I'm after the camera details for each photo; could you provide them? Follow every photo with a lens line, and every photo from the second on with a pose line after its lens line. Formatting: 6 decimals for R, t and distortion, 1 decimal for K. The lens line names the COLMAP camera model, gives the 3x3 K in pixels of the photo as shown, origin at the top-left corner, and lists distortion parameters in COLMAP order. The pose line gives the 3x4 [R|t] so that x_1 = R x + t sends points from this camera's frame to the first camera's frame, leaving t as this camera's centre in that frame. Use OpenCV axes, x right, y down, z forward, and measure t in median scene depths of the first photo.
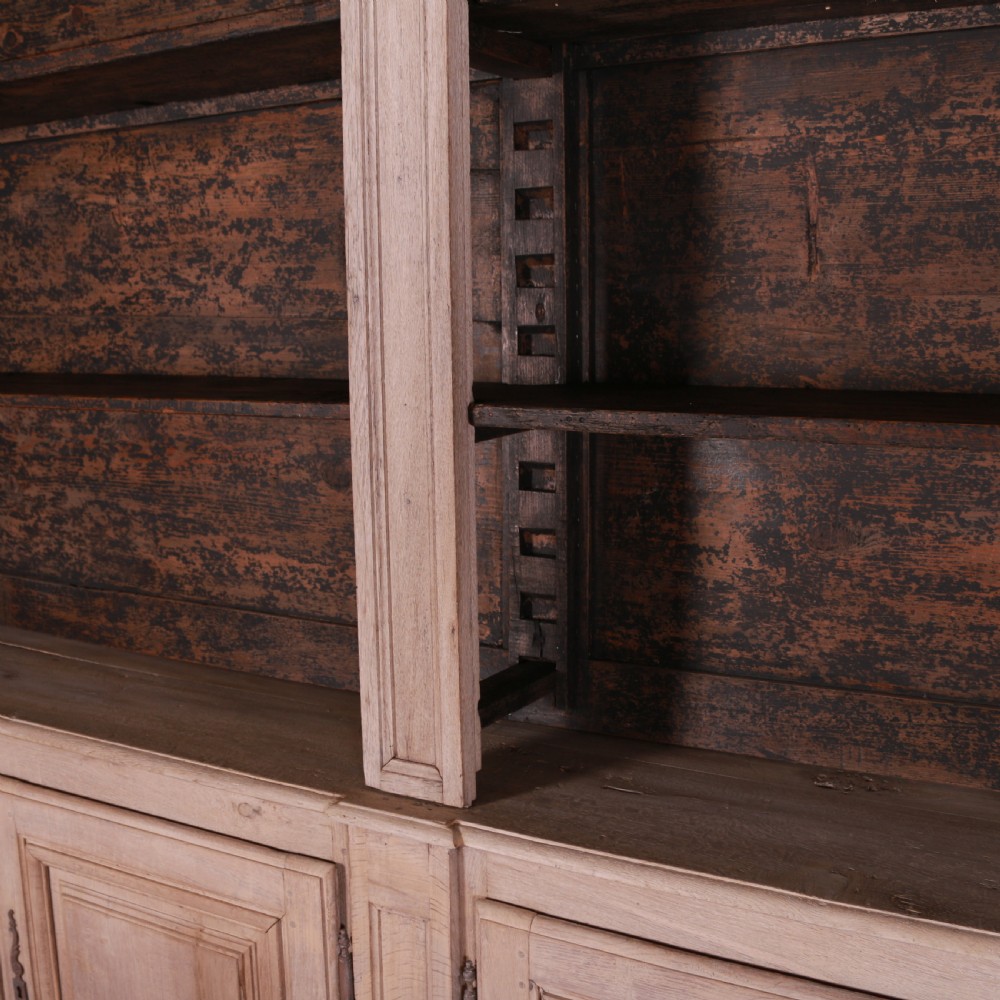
lens RADIAL K [[1275.1, 0, 481.7], [0, 1275.1, 517.8], [0, 0, 1]] dist [-0.162563, 0.144718]
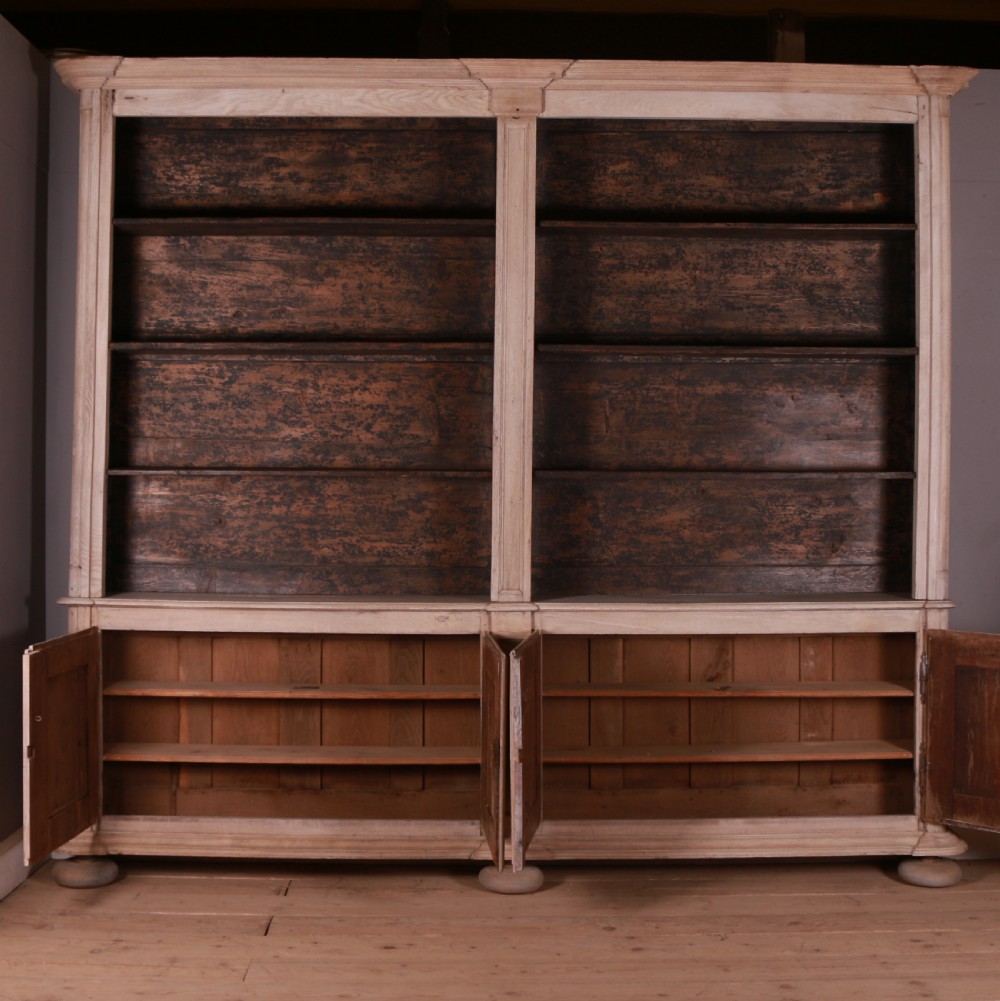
lens RADIAL K [[1584.7, 0, 515.1], [0, 1584.7, 458.6], [0, 0, 1]] dist [-0.143798, 0.095515]
pose [[0.854224, 0.020494, 0.519501, -1.540401], [0.069053, 0.985898, -0.152438, 0.353349], [-0.515298, 0.166089, 0.840763, -1.704294]]
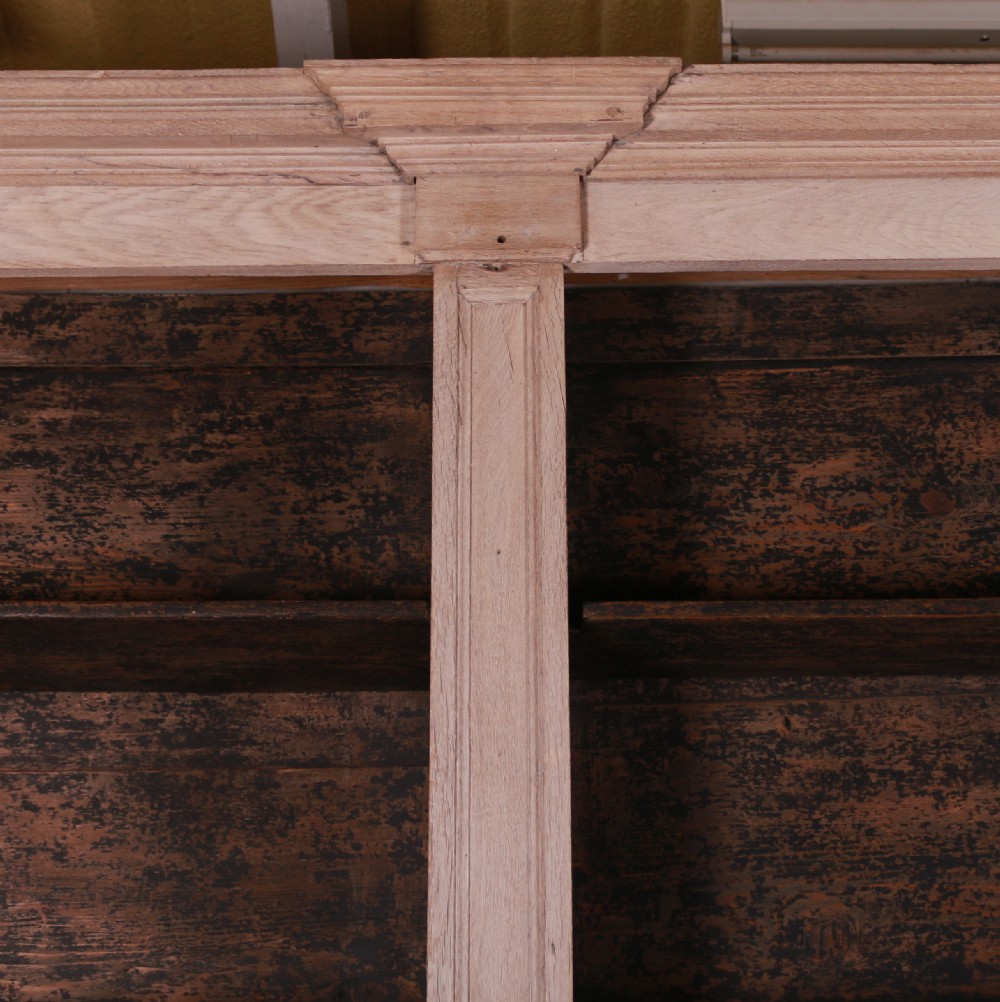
lens RADIAL K [[2223.5, 0, 534.7], [0, 2223.5, 296.6], [0, 0, 1]] dist [-0.105932, -0.023689]
pose [[0.859134, 0.207430, 0.467826, -0.611846], [0.086768, 0.841888, -0.532631, -0.028184], [-0.504341, 0.498194, 0.705297, -0.261527]]
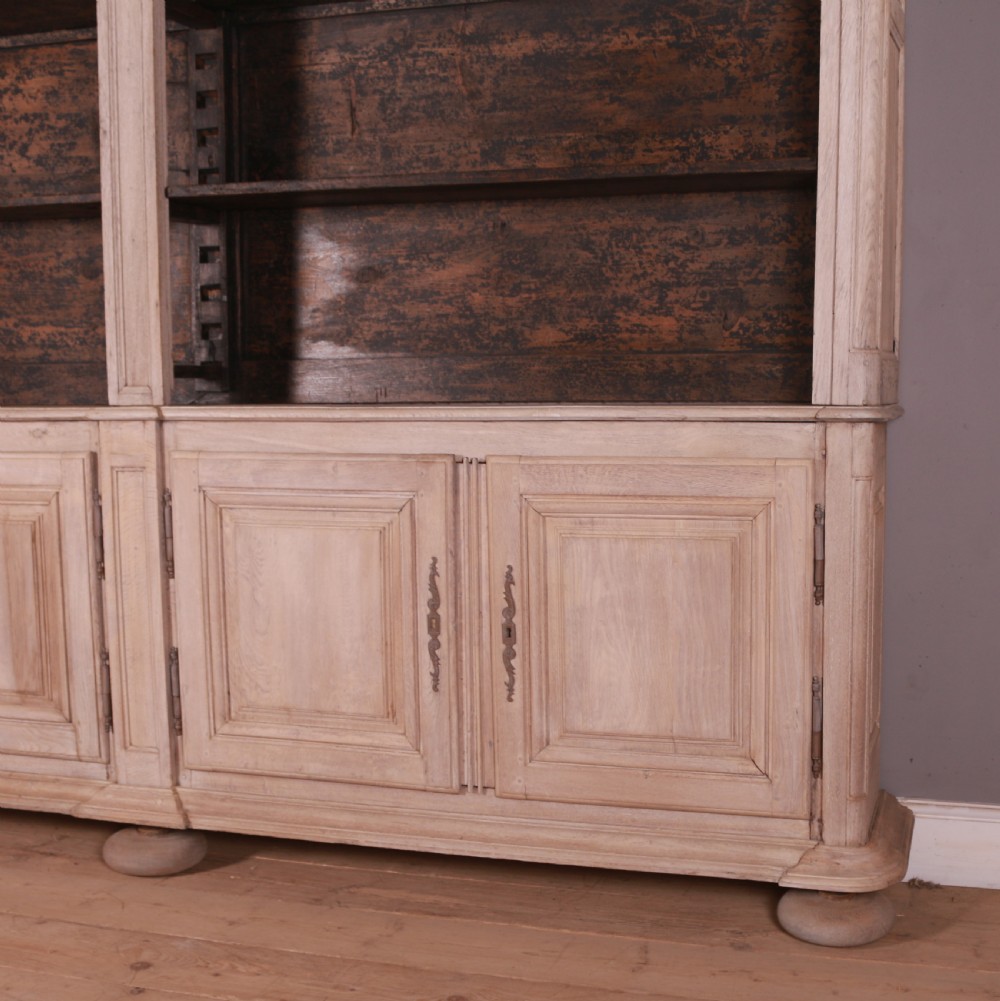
lens RADIAL K [[1460.3, 0, 618.8], [0, 1460.3, 589.7], [0, 0, 1]] dist [-0.143362, 0.121020]
pose [[0.967425, -0.017979, 0.252518, 0.070238], [0.025214, 0.999358, -0.025444, 0.428476], [-0.251899, 0.030982, 0.967257, -0.902858]]
